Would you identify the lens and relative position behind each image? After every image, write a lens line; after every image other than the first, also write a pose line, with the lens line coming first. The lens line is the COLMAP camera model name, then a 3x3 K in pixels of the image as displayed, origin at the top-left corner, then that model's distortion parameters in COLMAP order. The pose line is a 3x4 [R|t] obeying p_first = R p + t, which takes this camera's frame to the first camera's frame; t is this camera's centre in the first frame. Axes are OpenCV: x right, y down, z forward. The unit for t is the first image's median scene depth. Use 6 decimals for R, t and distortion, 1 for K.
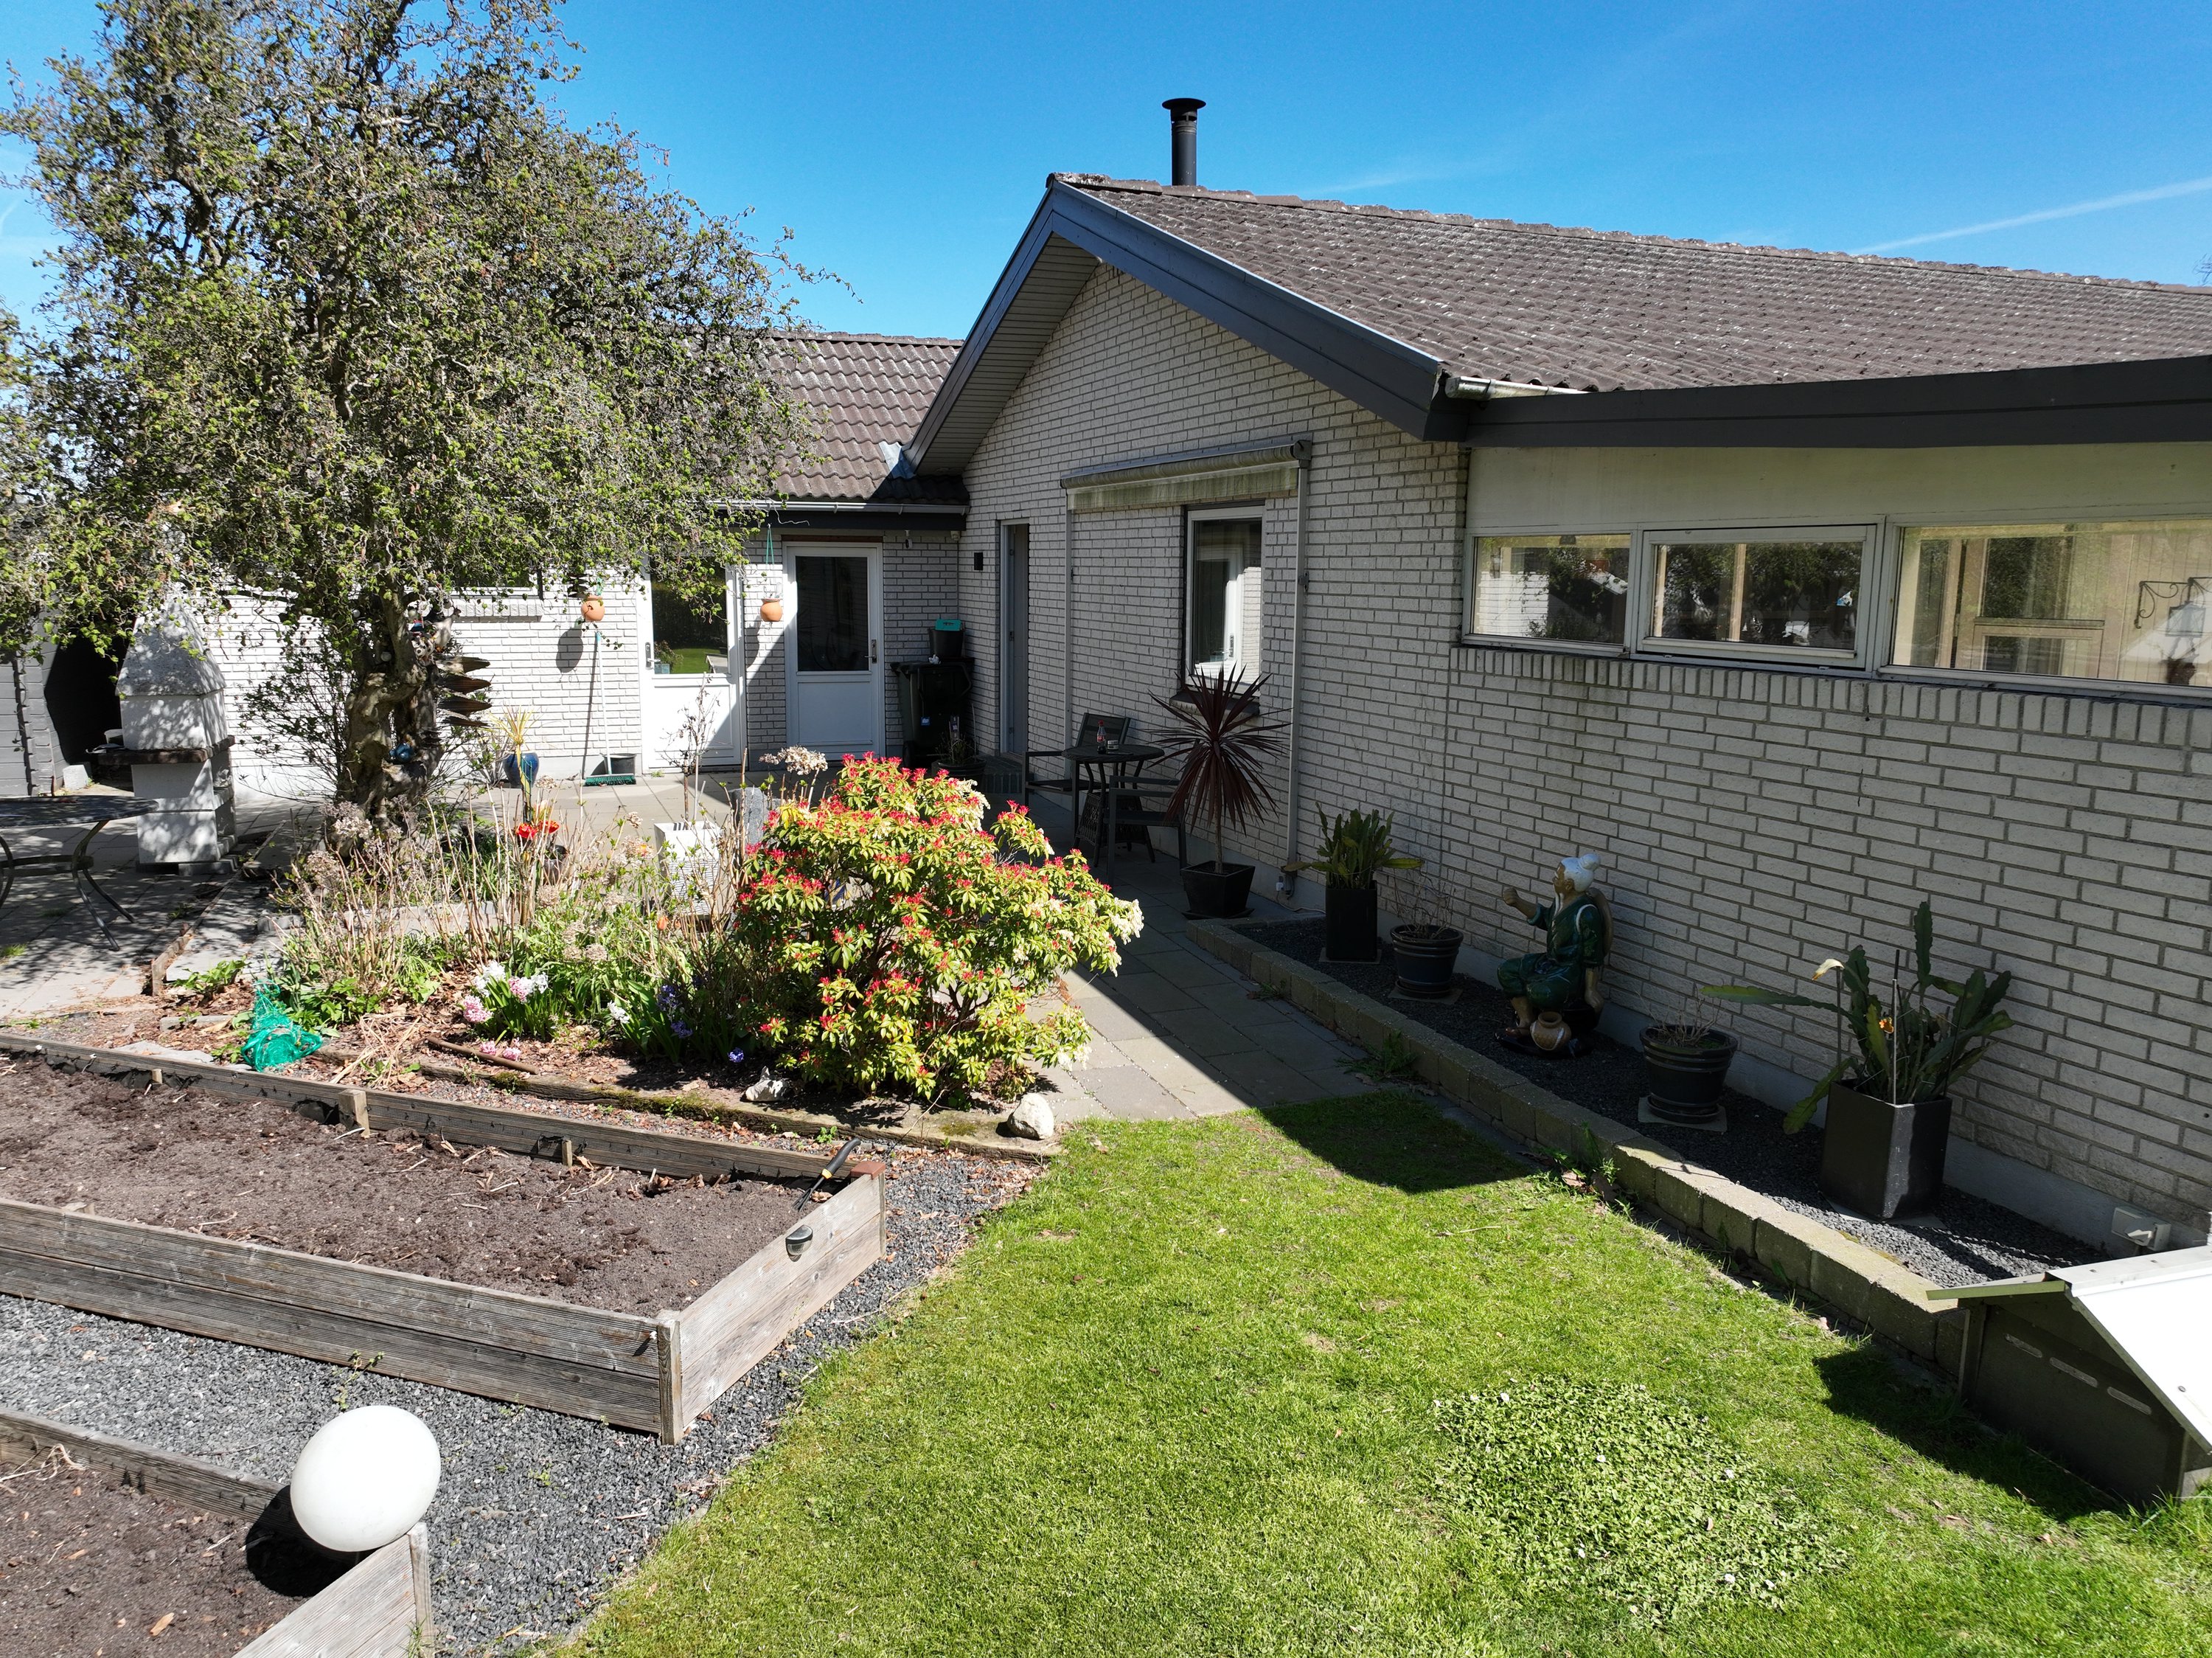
lens RADIAL K [[1569.0, 0, 1102.7], [0, 1569.0, 817.3], [0, 0, 1]] dist [-0.001183, 0.020500]
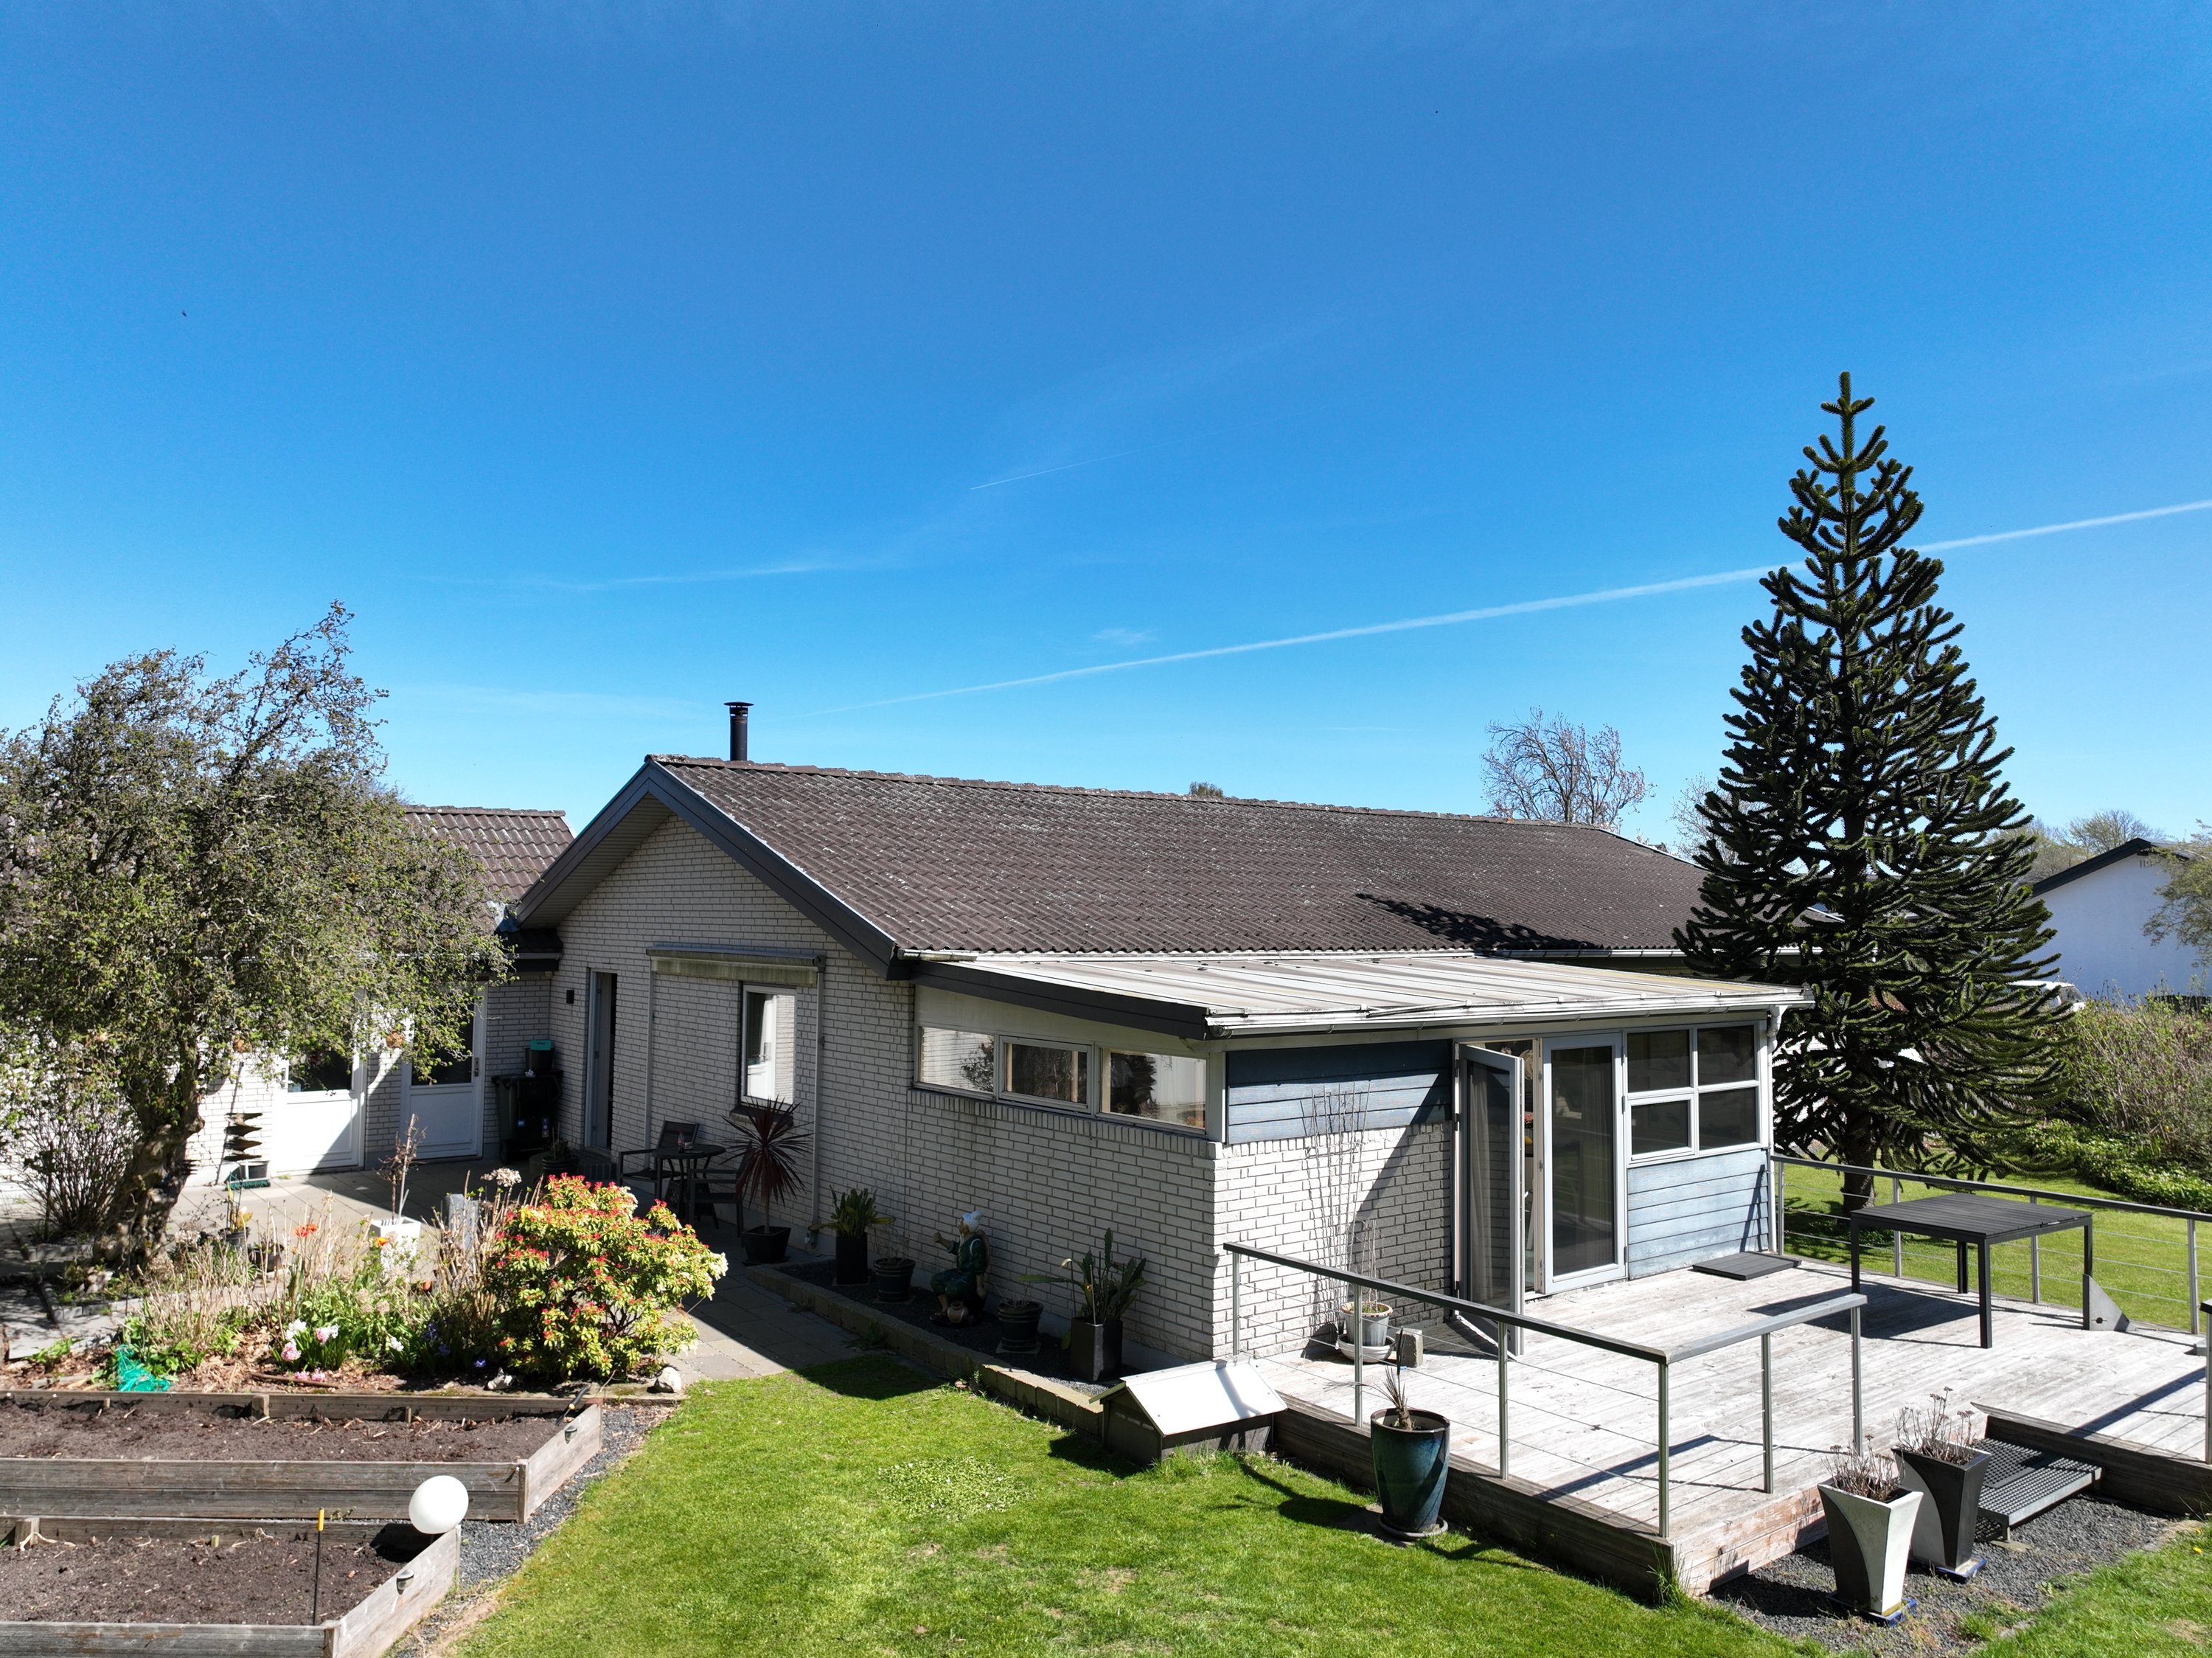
lens RADIAL K [[1569.0, 0, 1113.6], [0, 1569.0, 818.6], [0, 0, 1]] dist [-0.001183, 0.020500]
pose [[0.953324, 0.020310, 0.301267, -0.103672], [0.045322, 0.976807, -0.209269, -0.034132], [-0.298530, 0.213155, 0.930293, -0.873128]]
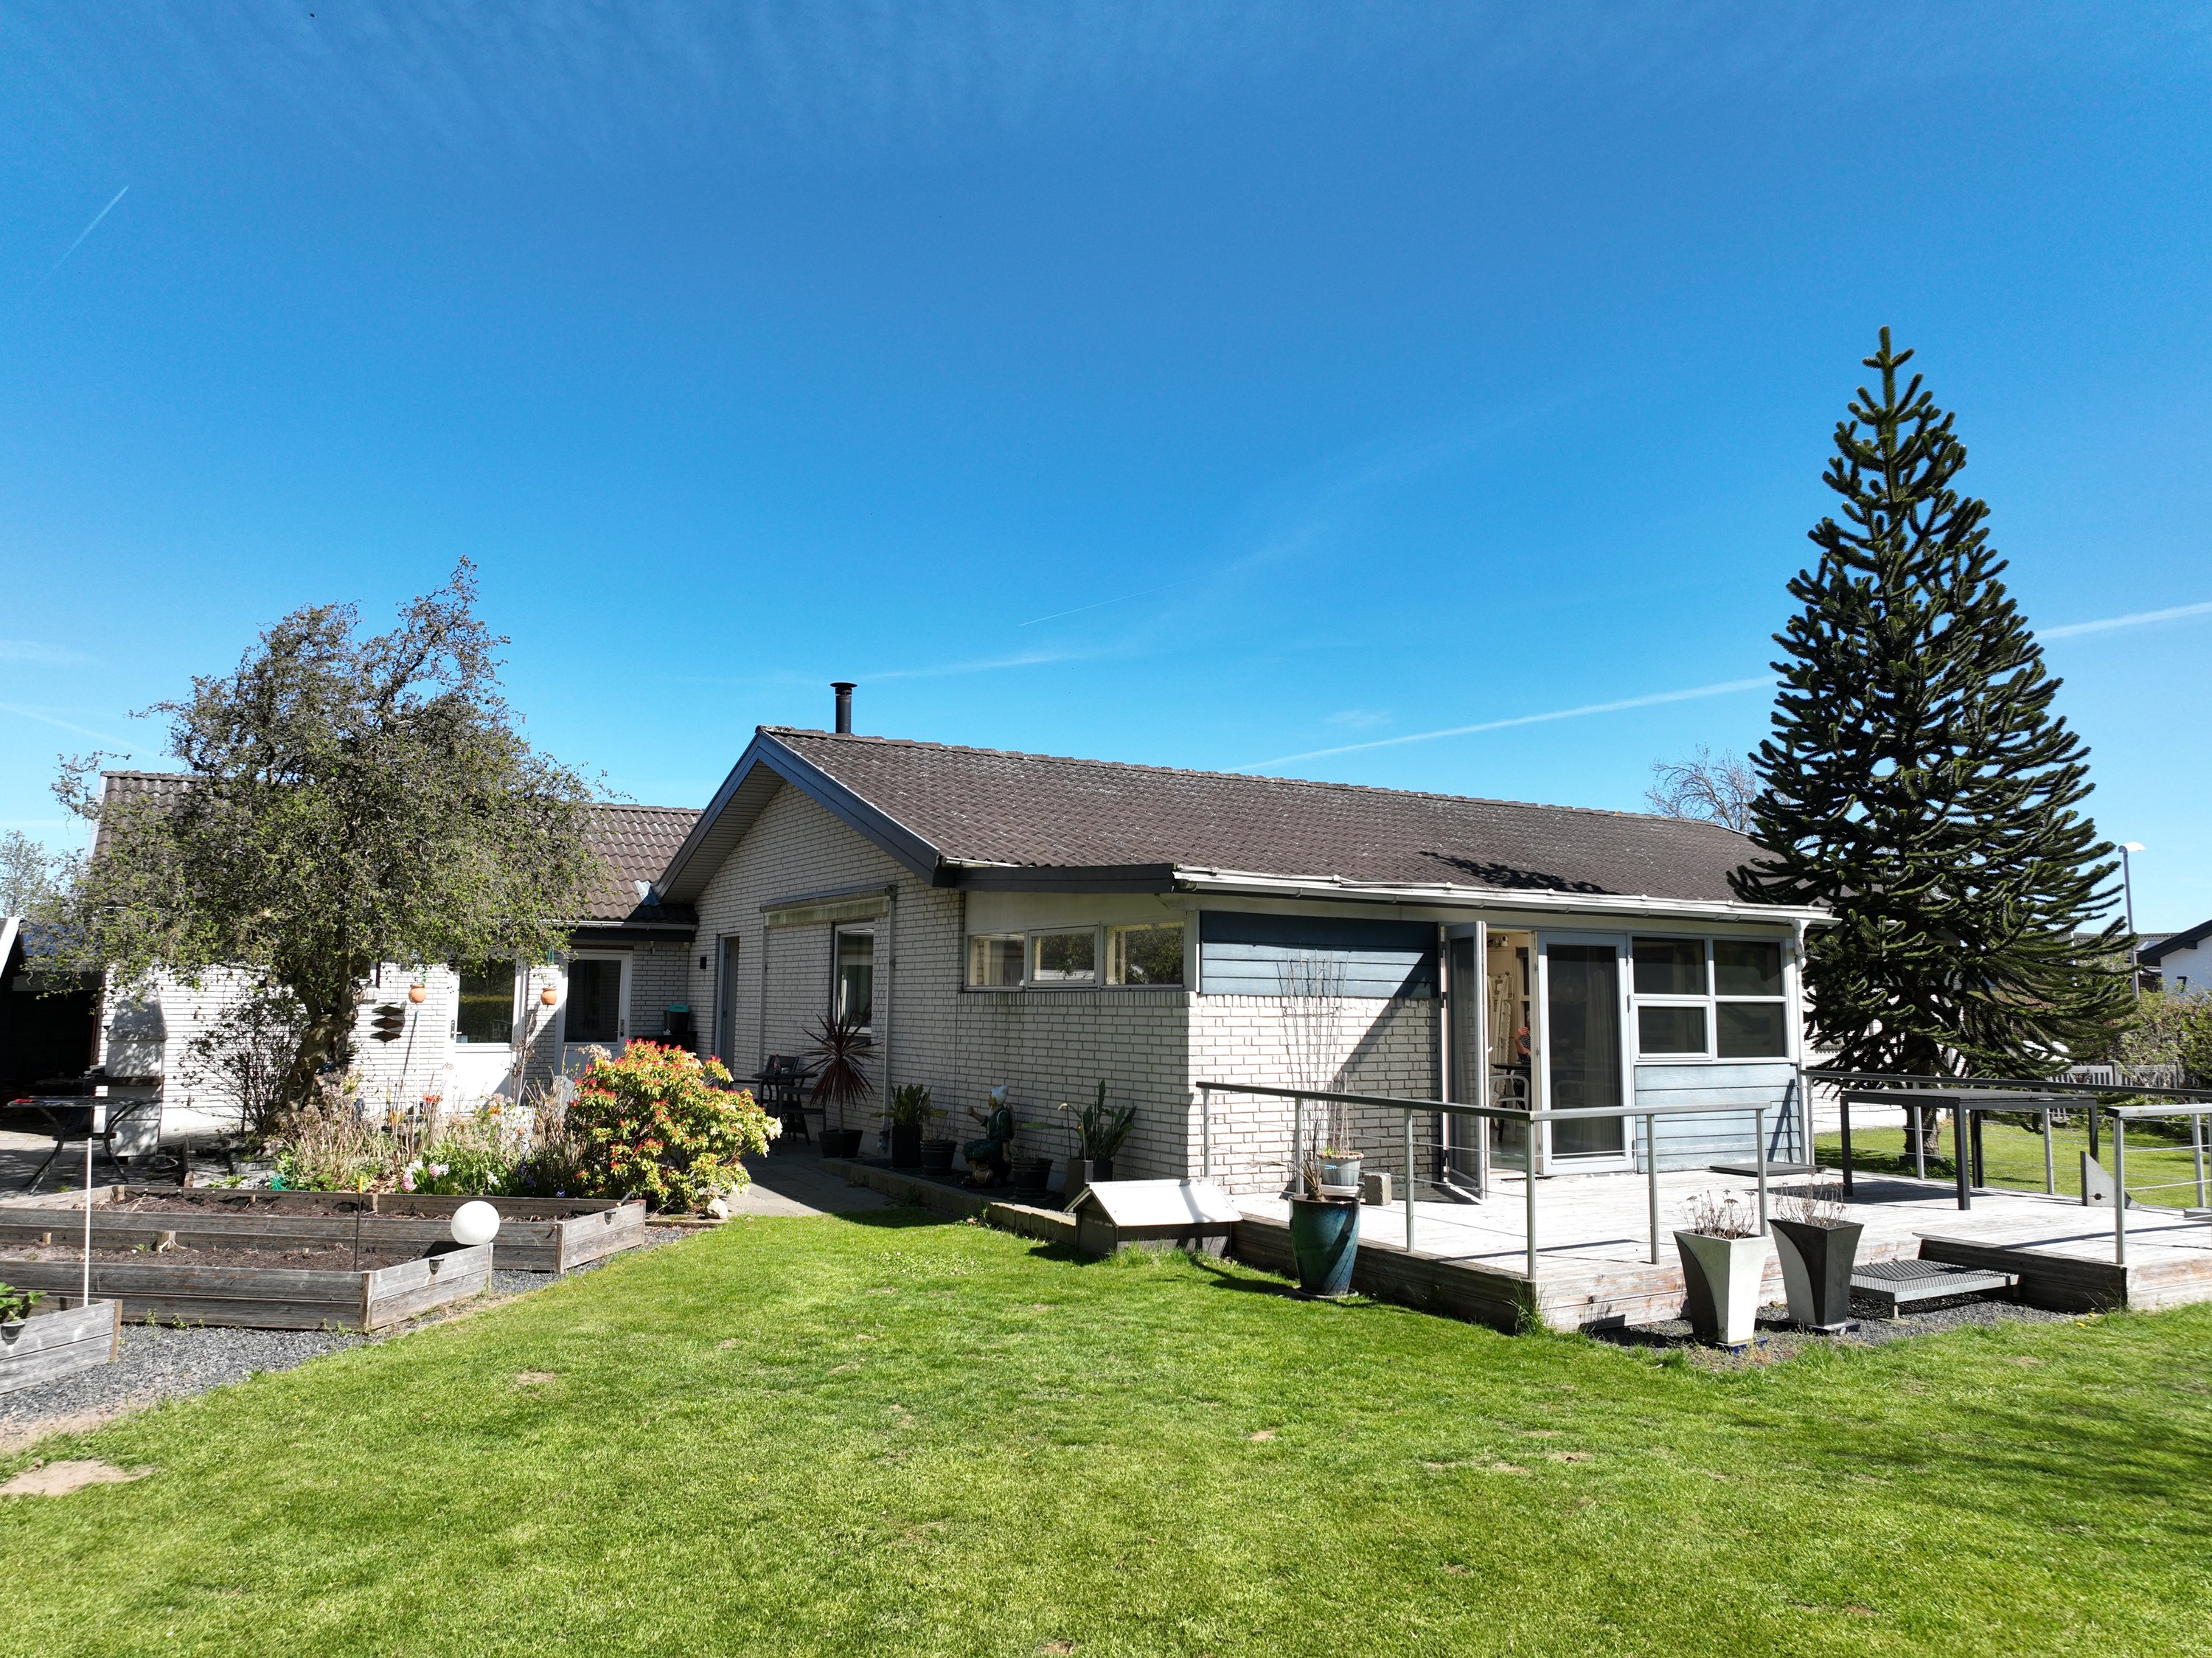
lens RADIAL K [[1569.0, 0, 1112.5], [0, 1569.0, 812.2], [0, 0, 1]] dist [-0.001183, 0.020500]
pose [[0.984817, 0.021896, 0.172211, 0.090255], [0.026284, 0.961769, -0.272597, 0.240417], [-0.171596, 0.272984, 0.946591, -1.049776]]
